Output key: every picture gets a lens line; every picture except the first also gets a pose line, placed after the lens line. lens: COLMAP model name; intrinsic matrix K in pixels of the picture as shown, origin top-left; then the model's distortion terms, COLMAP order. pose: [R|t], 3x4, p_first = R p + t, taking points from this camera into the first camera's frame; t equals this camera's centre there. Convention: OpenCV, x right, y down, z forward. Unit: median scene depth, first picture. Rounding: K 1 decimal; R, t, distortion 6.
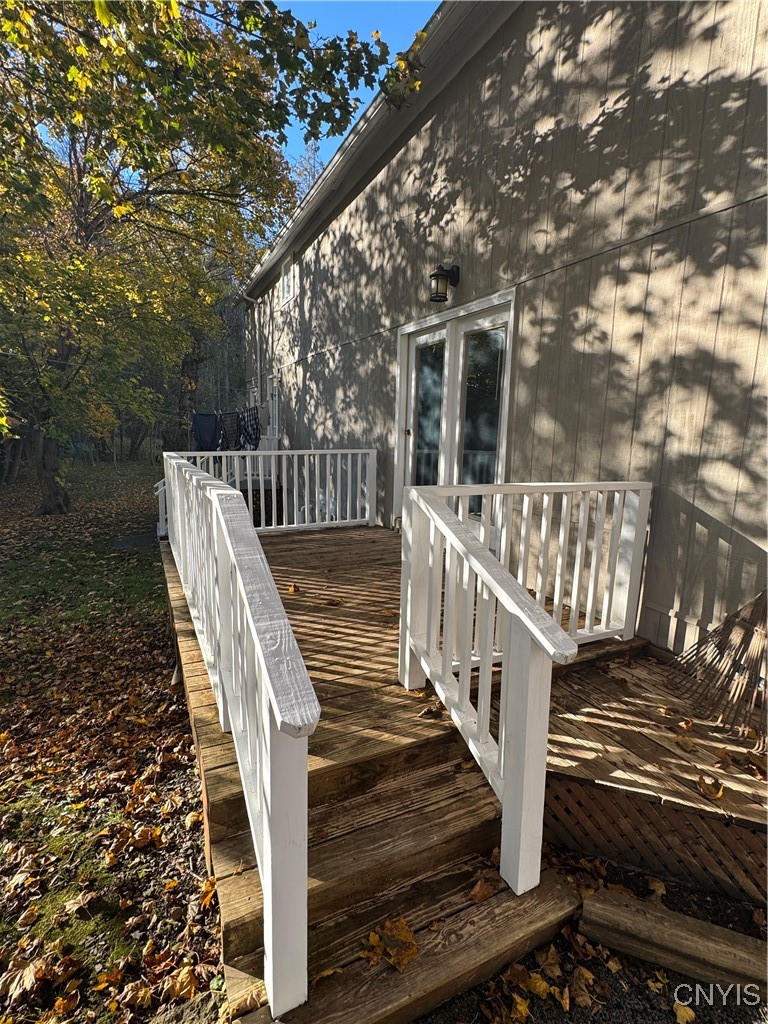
lens RADIAL K [[491.8, 0, 380.0], [0, 491.8, 506.3], [0, 0, 1]] dist [-0.004839, -0.000842]
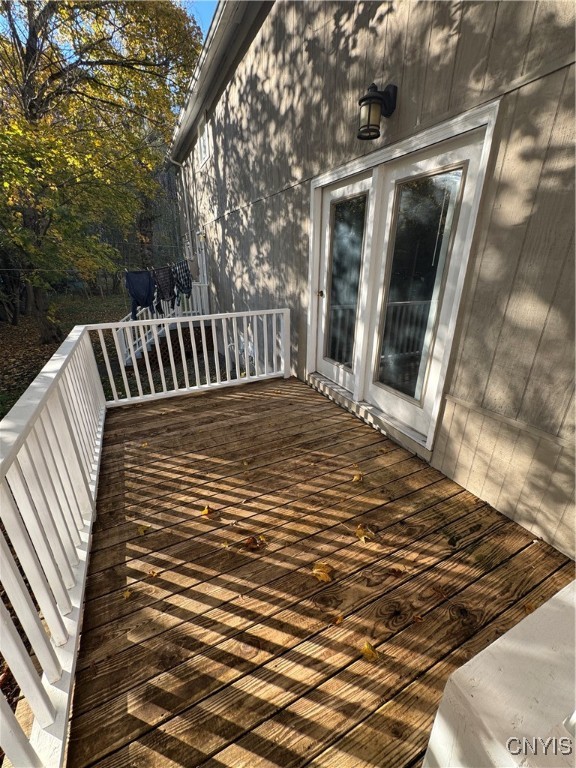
lens RADIAL K [[304.3, 0, 286.0], [0, 304.3, 380.9], [0, 0, 1]] dist [-0.004358, 0.000551]
pose [[0.999695, -0.024688, -0.000176, -0.022000], [0.024171, 0.977280, 0.210571, -0.115358], [-0.005027, -0.210511, 0.977578, 0.366725]]
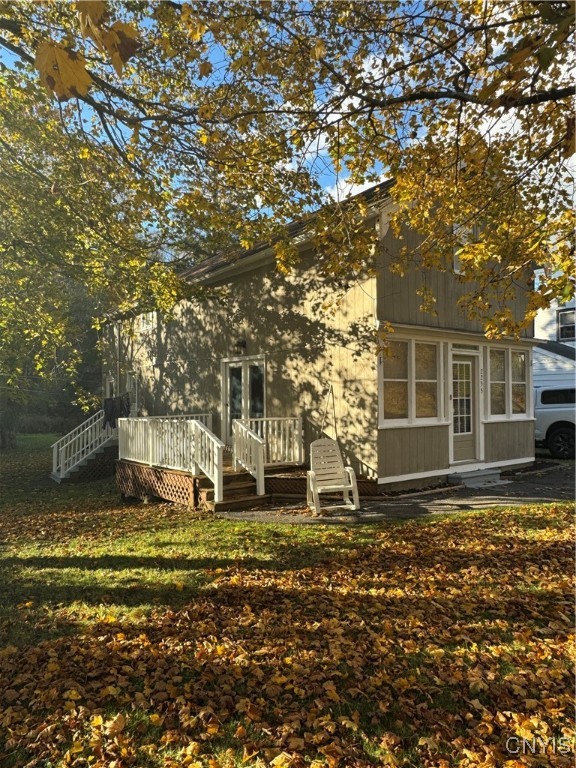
lens RADIAL K [[538.7, 0, 286.2], [0, 538.7, 385.2], [0, 0, 1]] dist [-0.012966, -0.000512]
pose [[0.979658, -0.028497, 0.198639, -0.168682], [0.063567, 0.982959, -0.172482, 0.205307], [-0.190338, 0.181601, 0.964776, -1.473444]]
